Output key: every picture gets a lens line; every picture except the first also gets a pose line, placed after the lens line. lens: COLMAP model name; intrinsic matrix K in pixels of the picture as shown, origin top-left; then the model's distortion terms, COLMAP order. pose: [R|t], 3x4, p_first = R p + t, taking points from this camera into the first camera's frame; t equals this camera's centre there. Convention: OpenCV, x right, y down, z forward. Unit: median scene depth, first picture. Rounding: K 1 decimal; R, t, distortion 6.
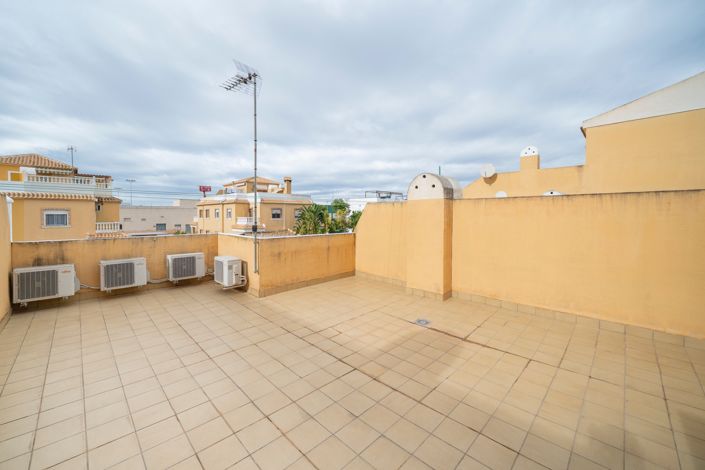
lens RADIAL K [[277.5, 0, 349.7], [0, 277.5, 222.4], [0, 0, 1]] dist [-0.003677, -0.000371]
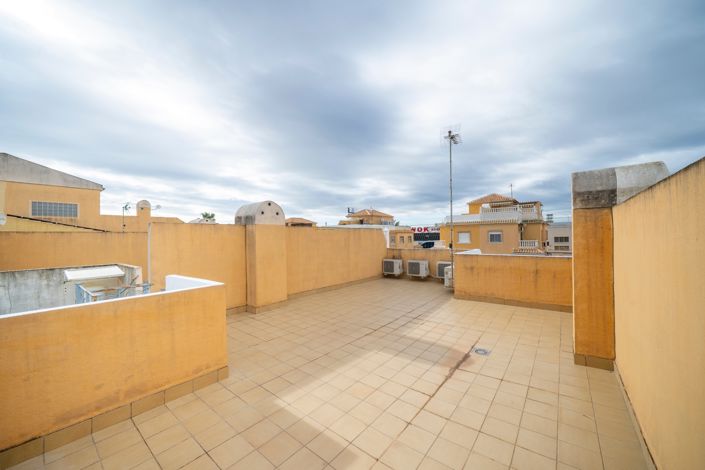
lens RADIAL K [[274.0, 0, 352.5], [0, 274.0, 235.0], [0, 0, 1]] dist [-0.001699, -0.000143]
pose [[0.092537, -0.008751, -0.995671, 1.066406], [-0.010485, 0.999897, -0.009762, -0.014482], [0.995654, 0.011343, 0.092435, 0.457273]]
